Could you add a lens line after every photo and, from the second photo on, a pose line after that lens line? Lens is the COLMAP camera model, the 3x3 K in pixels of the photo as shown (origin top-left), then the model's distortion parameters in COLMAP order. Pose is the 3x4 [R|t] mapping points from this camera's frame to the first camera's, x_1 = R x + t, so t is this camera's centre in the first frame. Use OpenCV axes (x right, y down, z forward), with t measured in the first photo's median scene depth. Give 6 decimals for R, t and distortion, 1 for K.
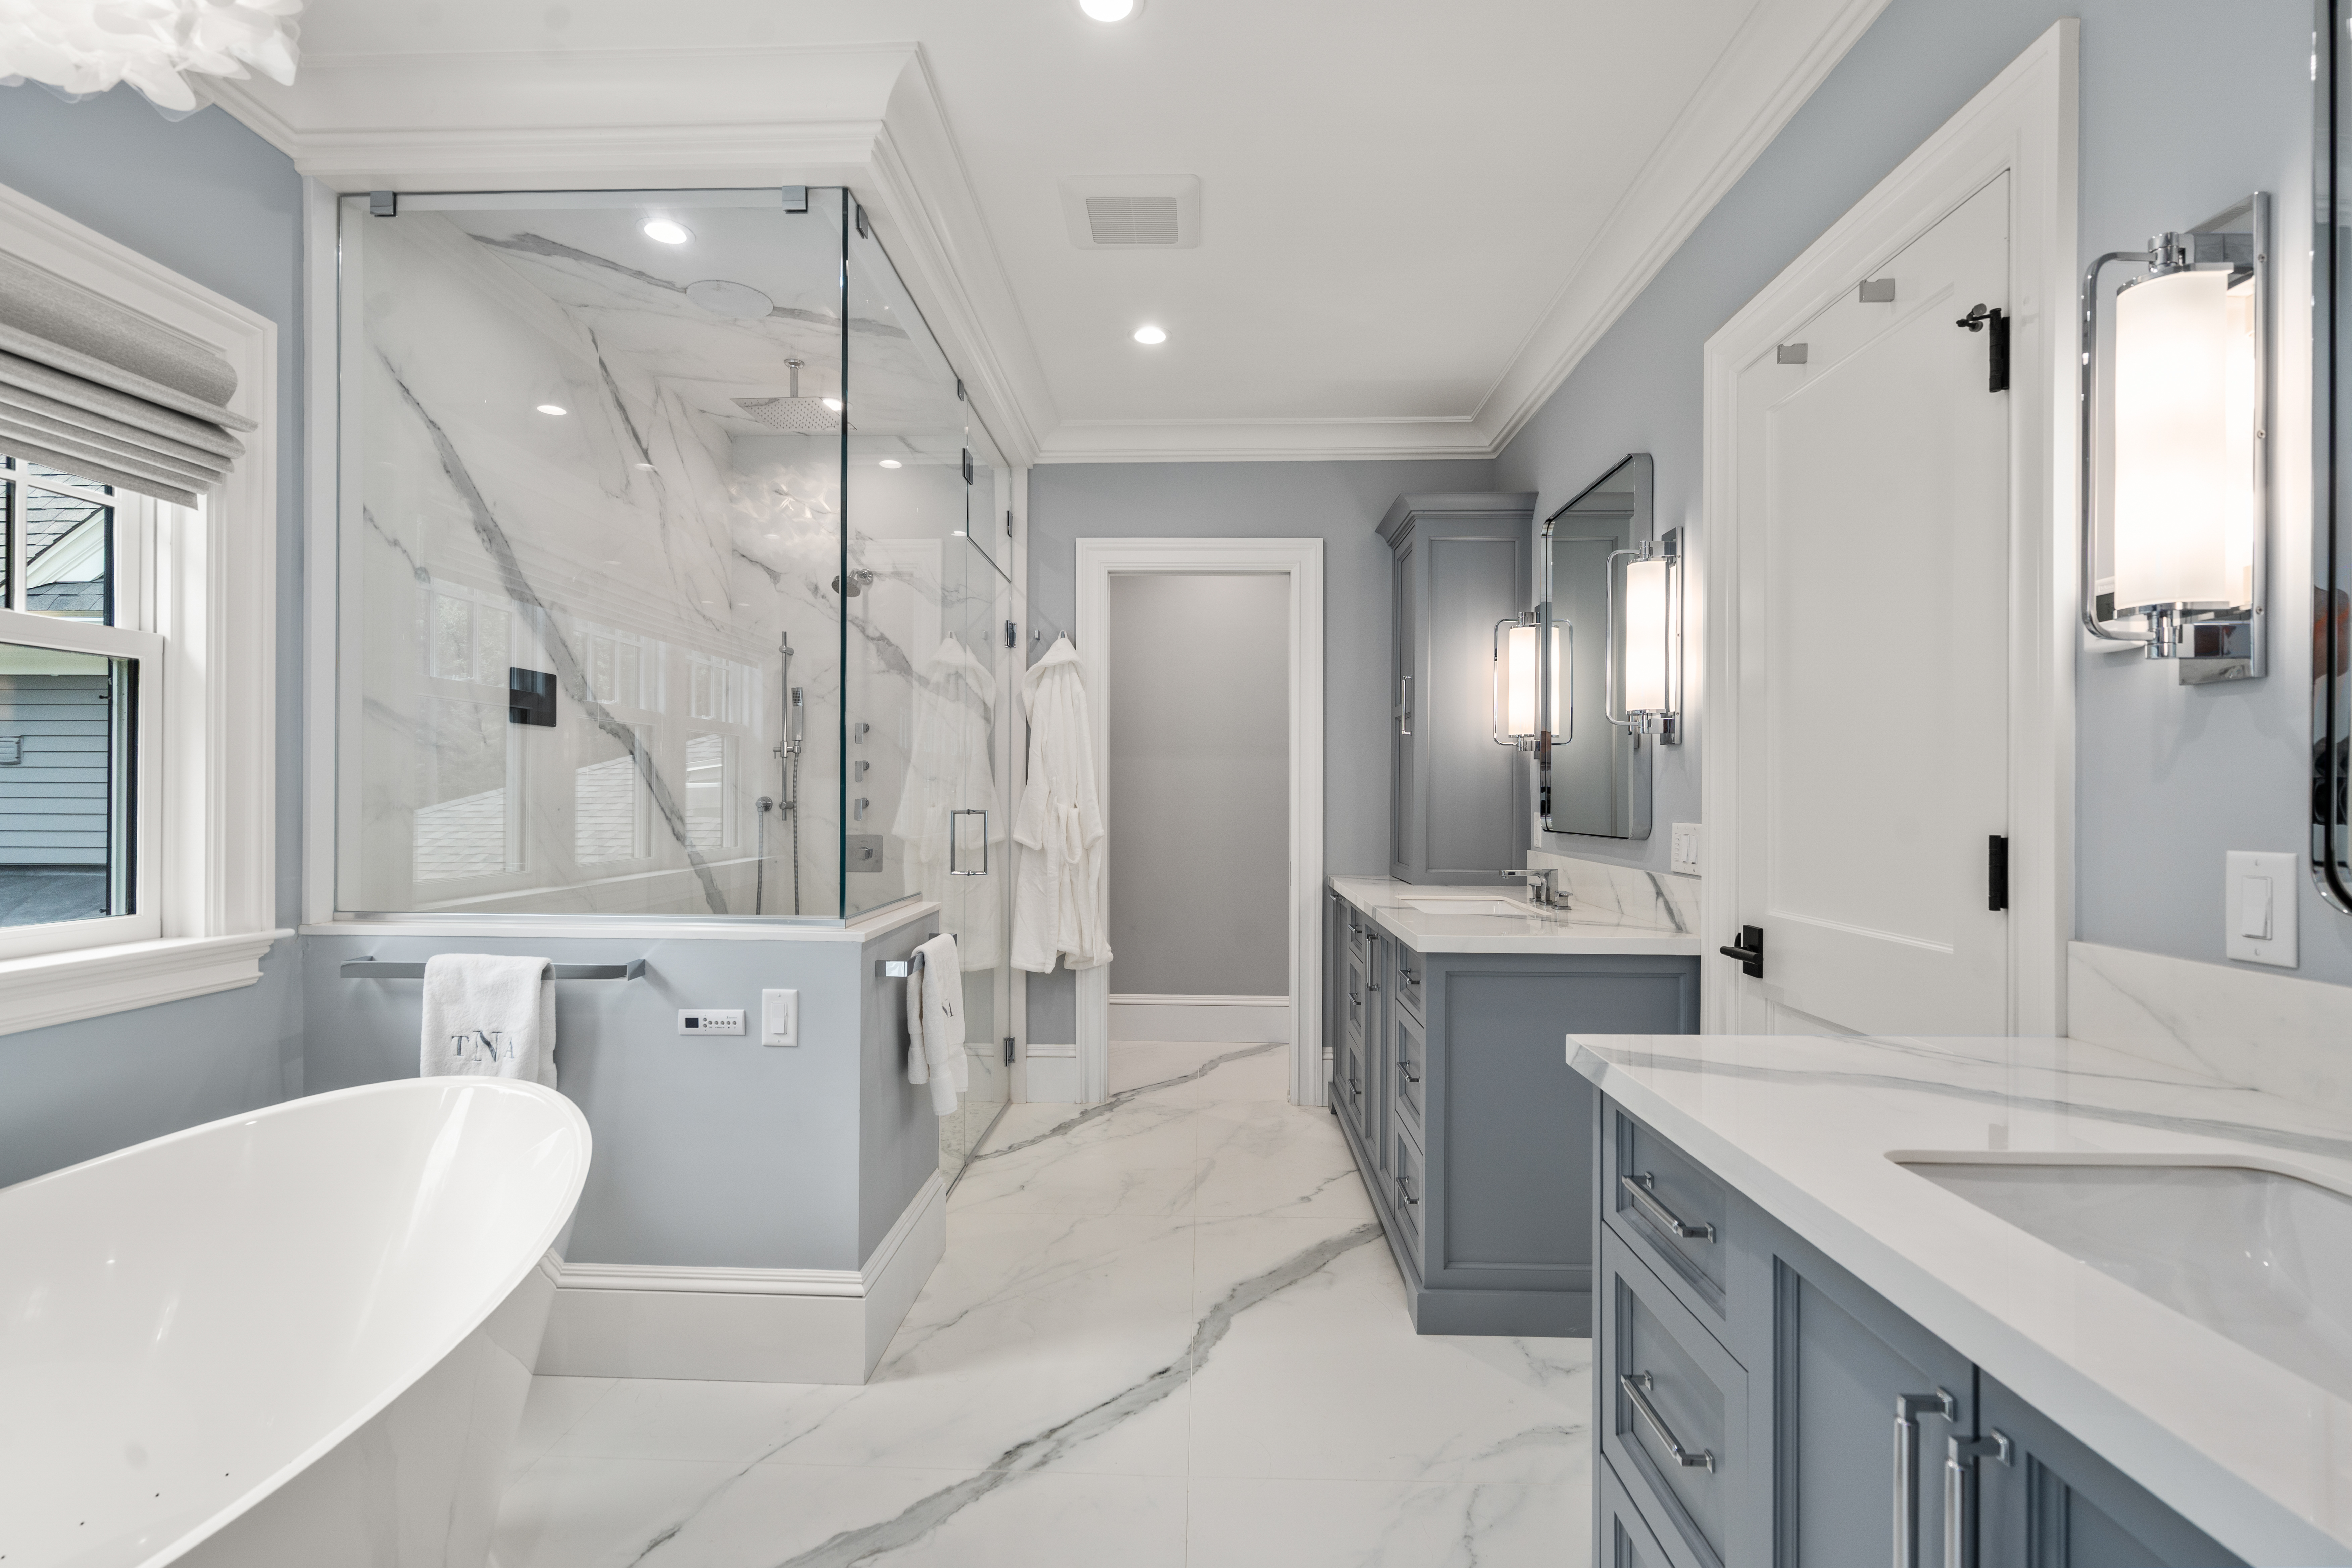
lens RADIAL K [[1075.0, 0, 1174.7], [0, 1075.0, 795.2], [0, 0, 1]] dist [-0.001276, -0.000453]
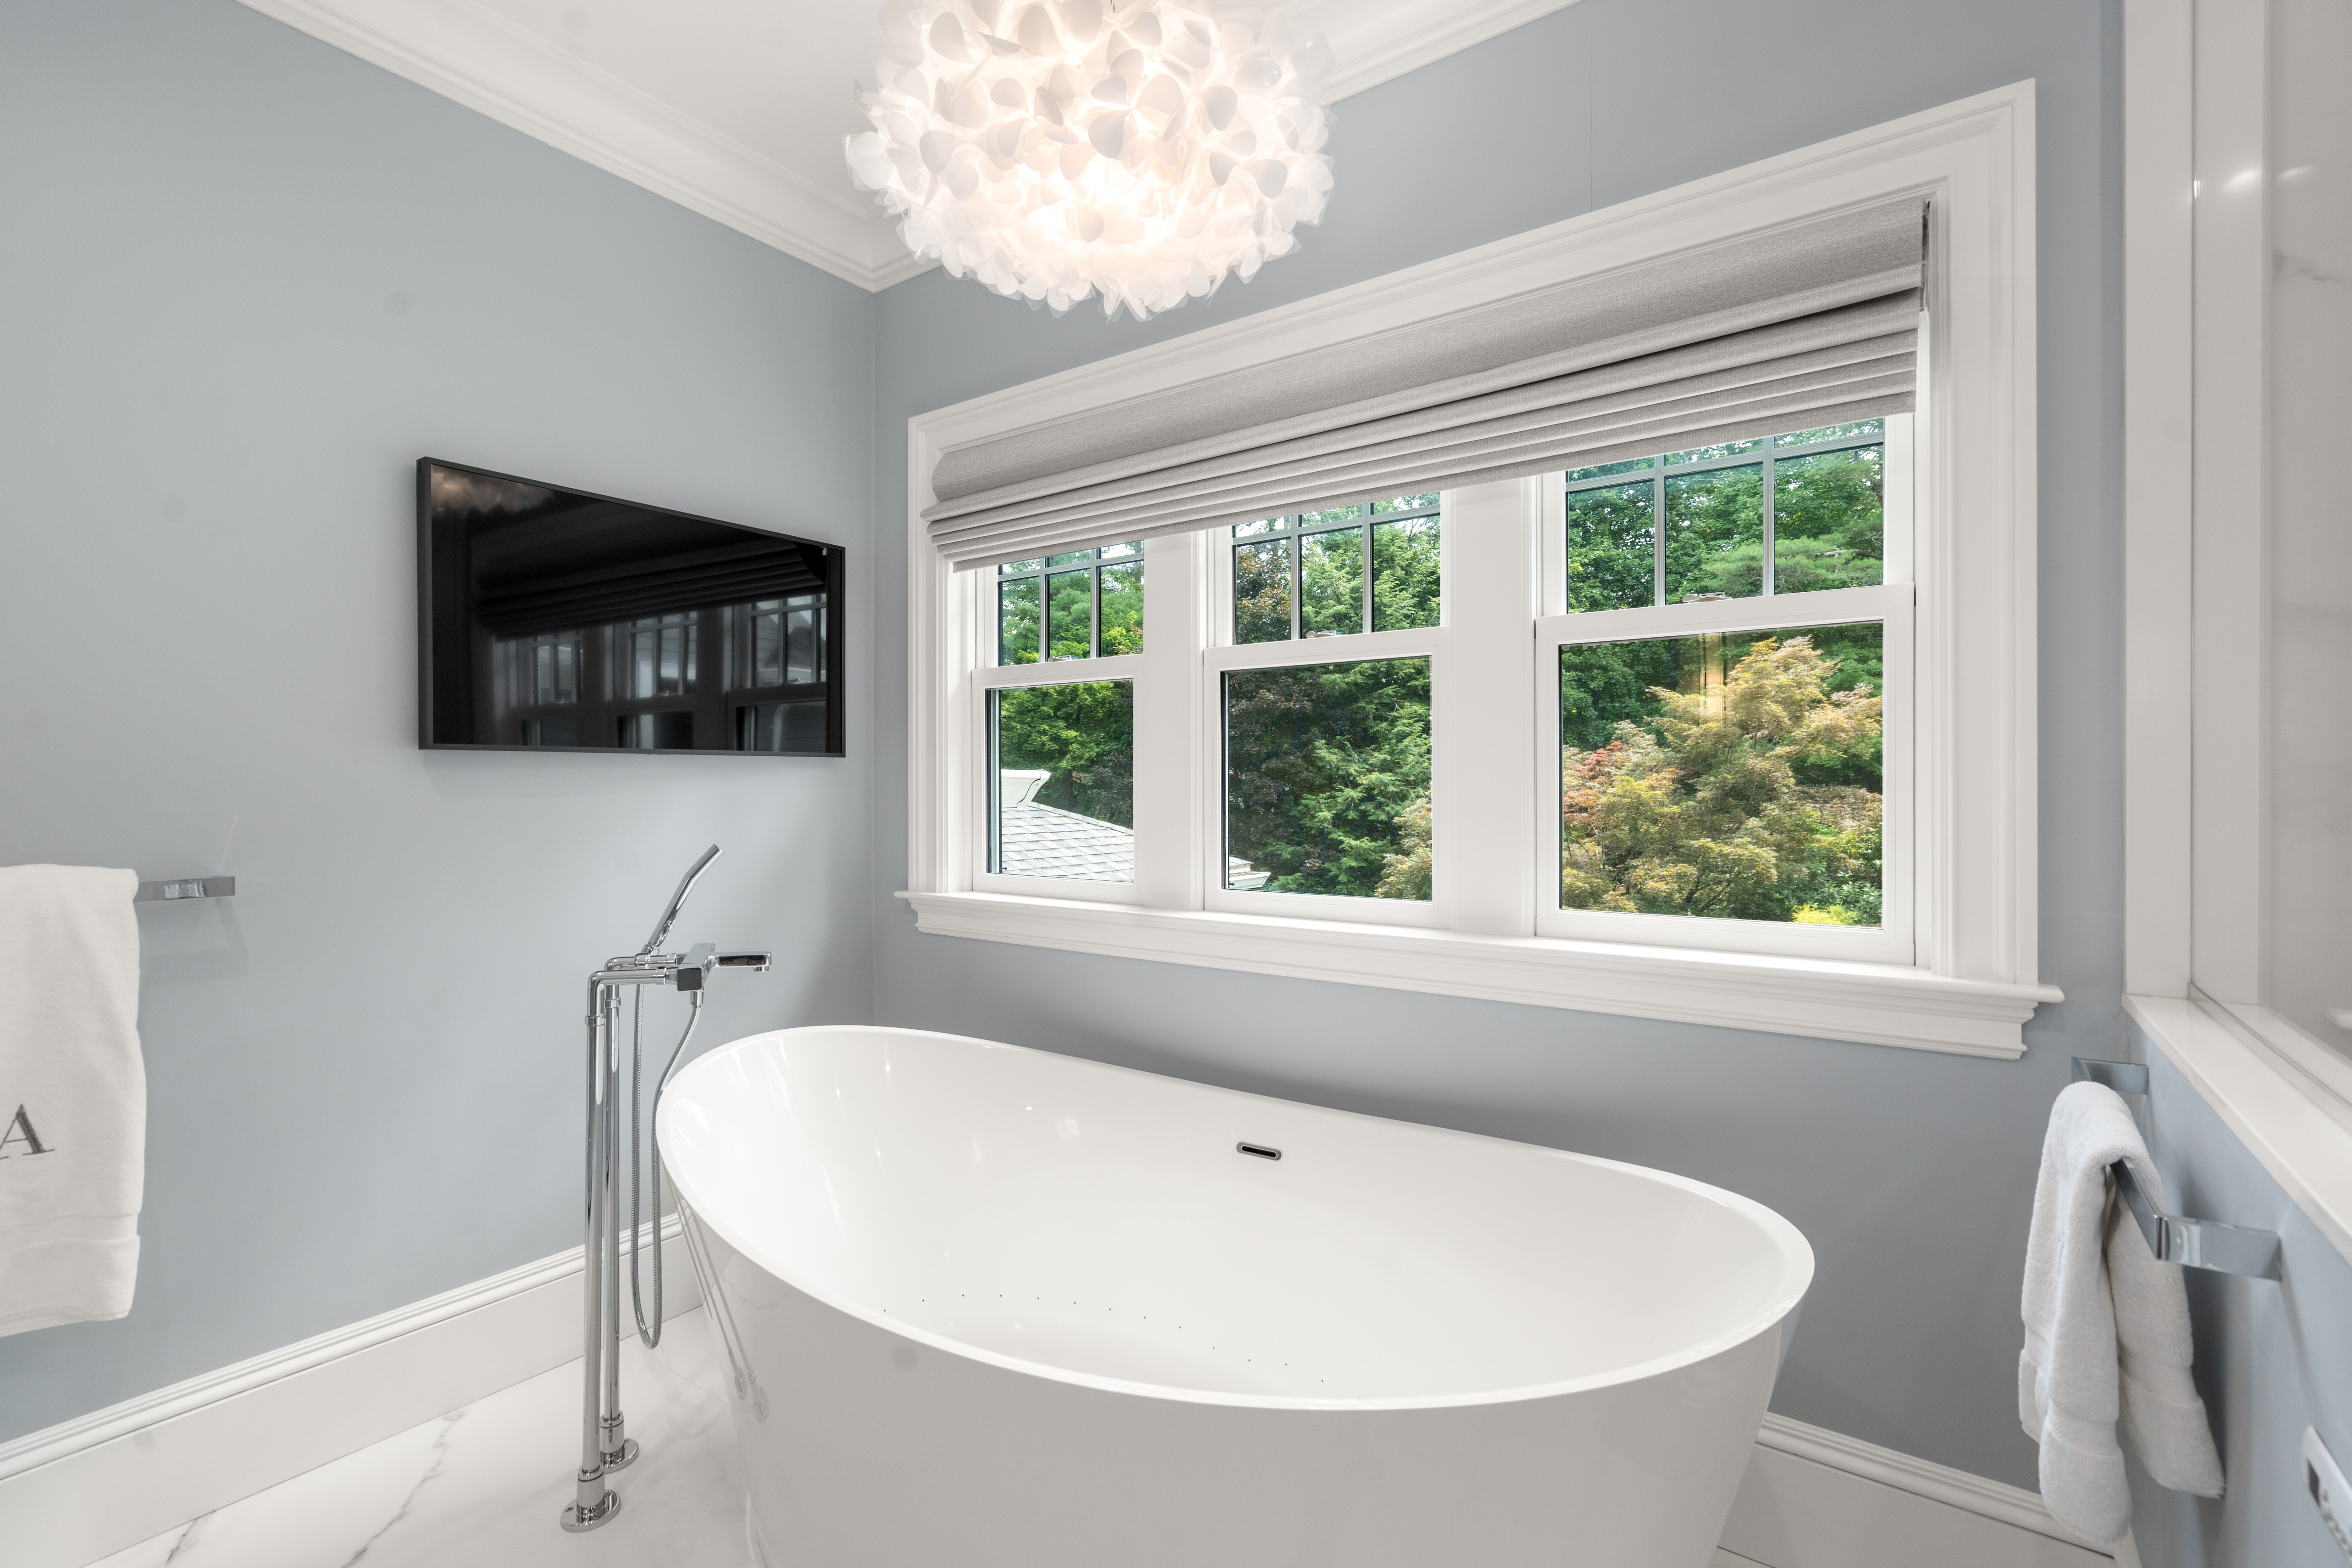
lens RADIAL K [[1075.0, 0, 1177.8], [0, 1075.0, 782.5], [0, 0, 1]] dist [-0.001276, -0.000453]
pose [[-0.554686, -0.004543, -0.832047, 0.011821], [0.005567, 0.999942, -0.009172, 0.002008], [0.832041, -0.009720, -0.554629, 0.935213]]
